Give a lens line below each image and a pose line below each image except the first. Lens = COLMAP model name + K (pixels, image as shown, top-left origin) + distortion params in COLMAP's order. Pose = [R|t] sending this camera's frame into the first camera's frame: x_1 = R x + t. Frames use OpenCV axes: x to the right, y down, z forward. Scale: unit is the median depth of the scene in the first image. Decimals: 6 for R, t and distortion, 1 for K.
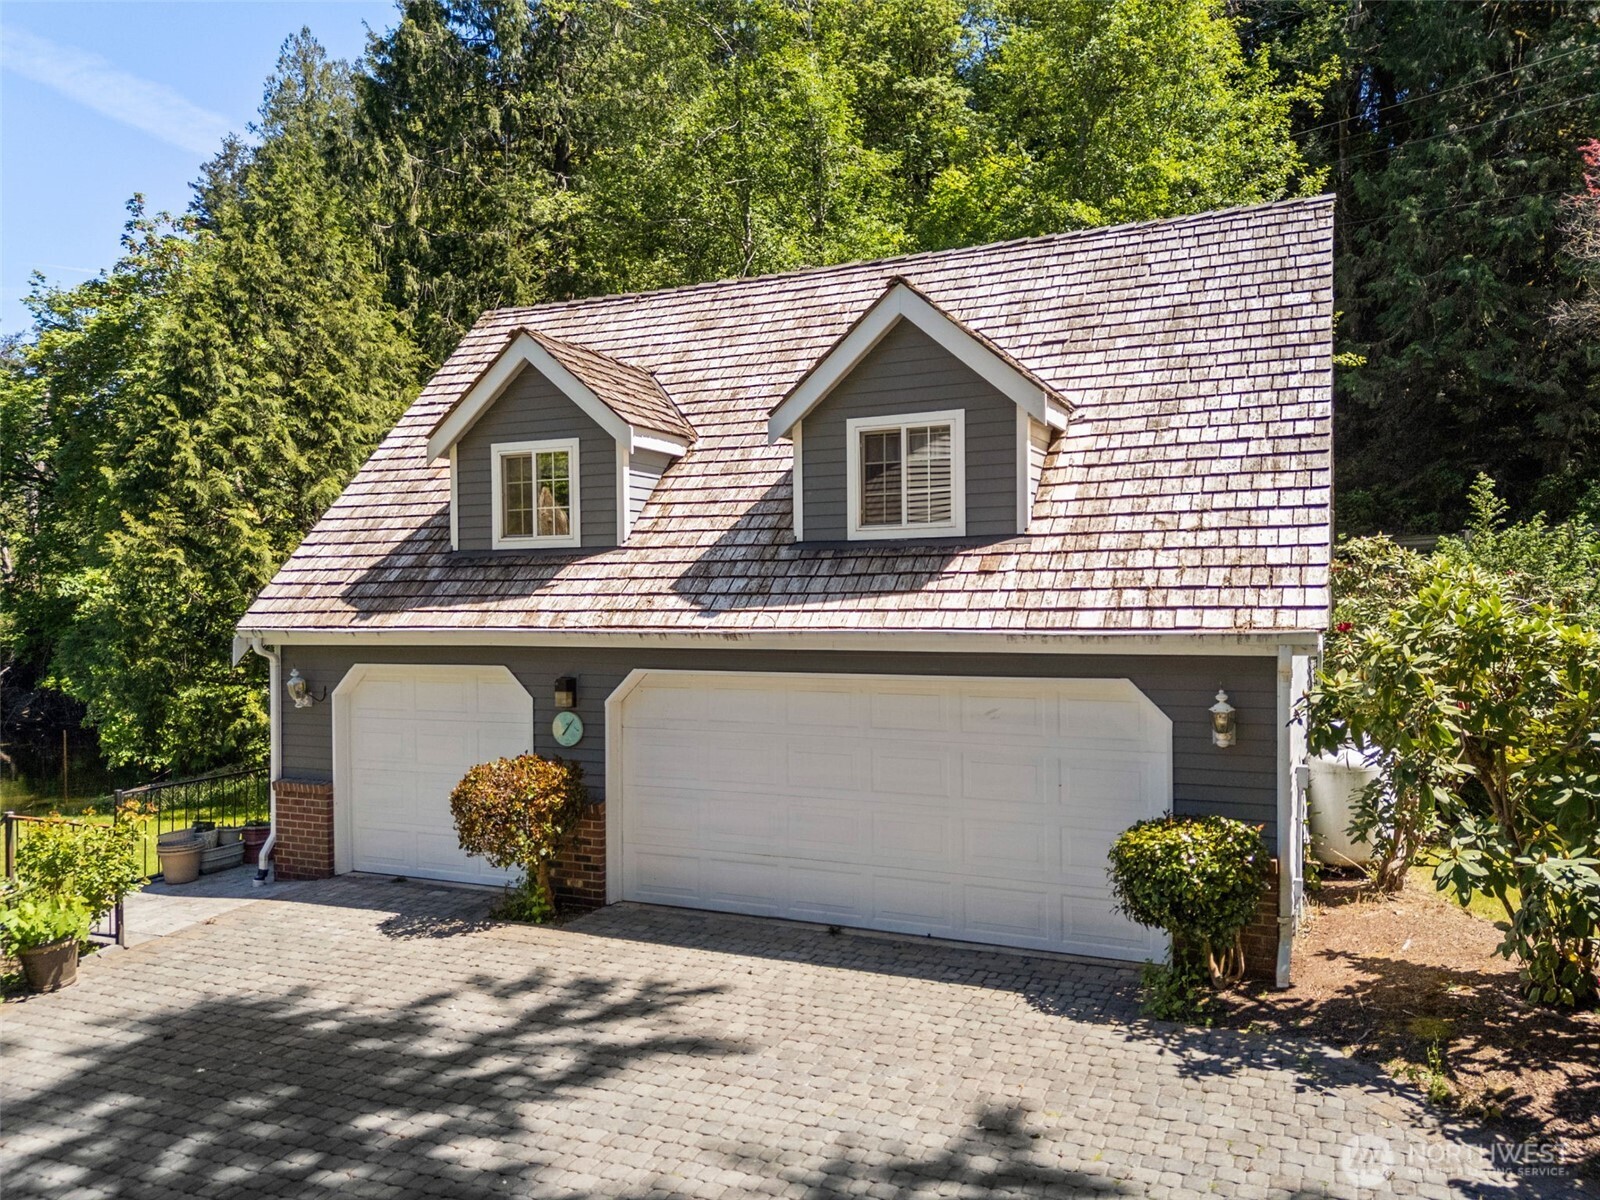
lens RADIAL K [[1181.8, 0, 799.0], [0, 1181.8, 600.3], [0, 0, 1]] dist [0.046297, -0.031967]
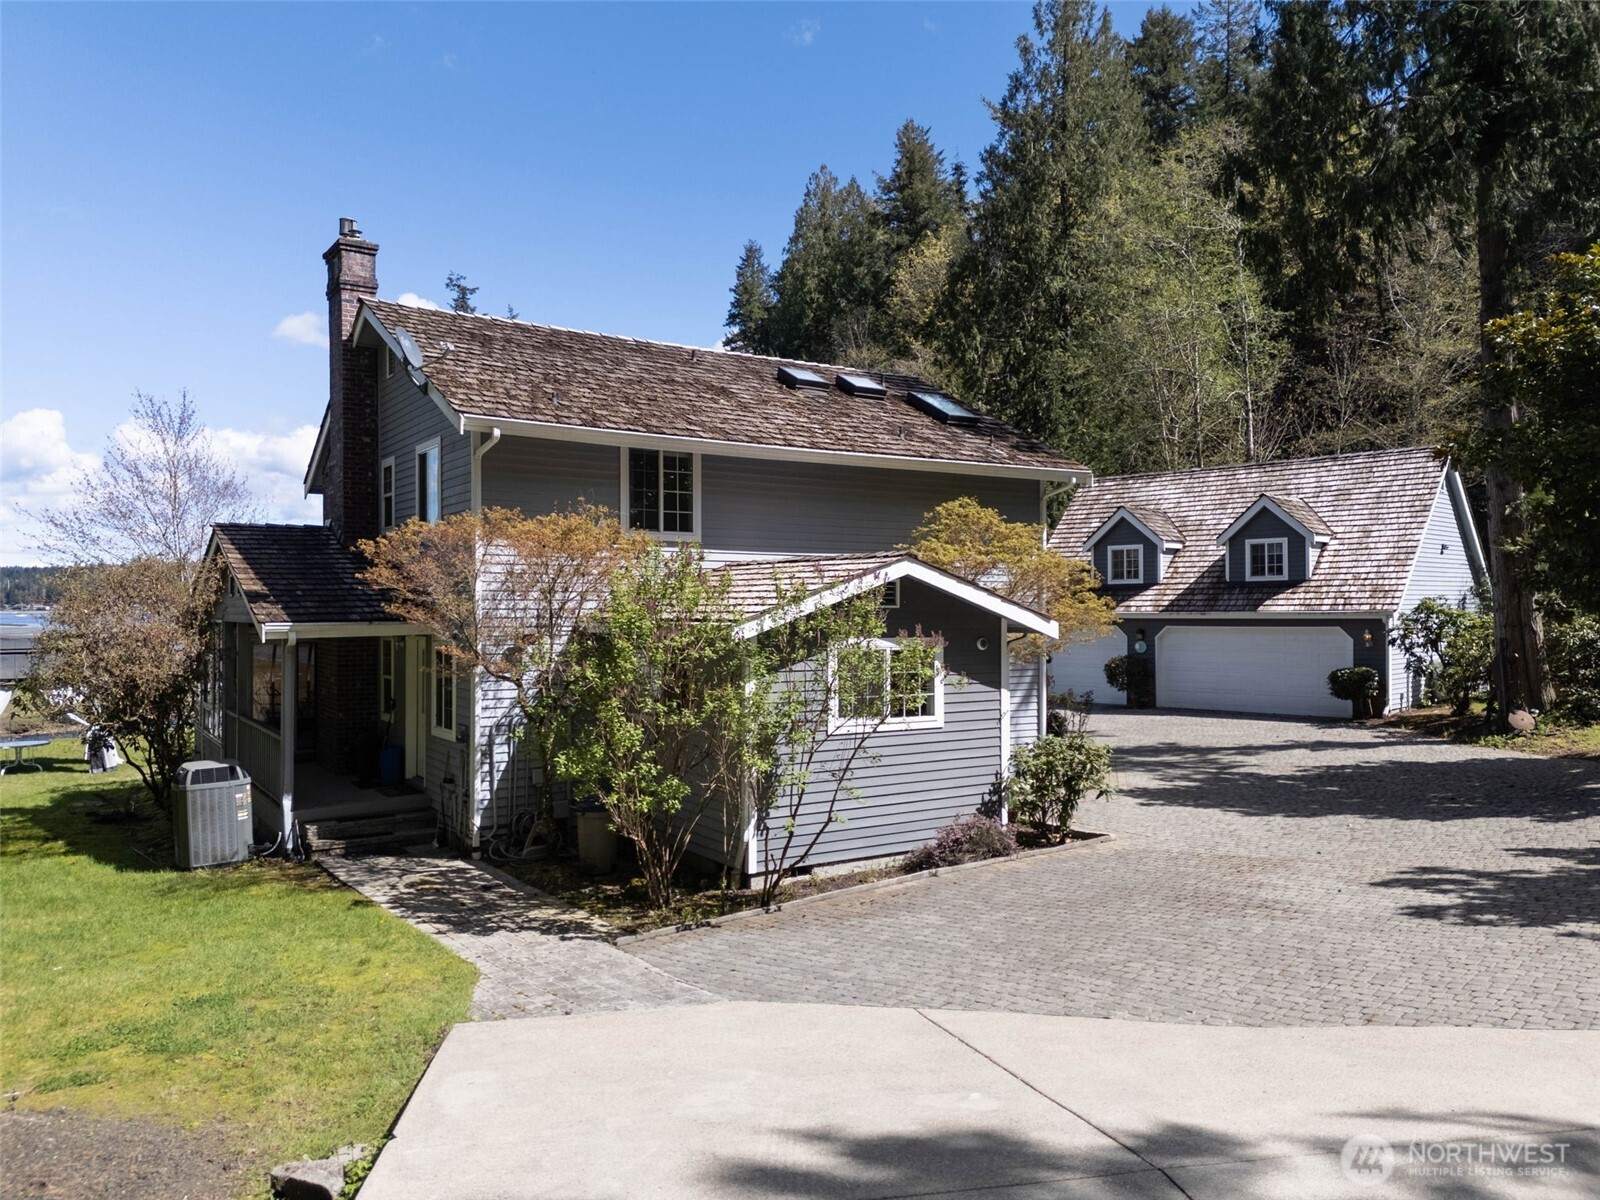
lens RADIAL K [[1181.8, 0, 795.9], [0, 1181.8, 606.1], [0, 0, 1]] dist [0.046297, -0.031967]
pose [[0.939431, 0.002452, -0.342730, 0.004926], [-0.003913, 0.999986, -0.003570, 0.023812], [0.342716, 0.004695, 0.939427, -2.083525]]
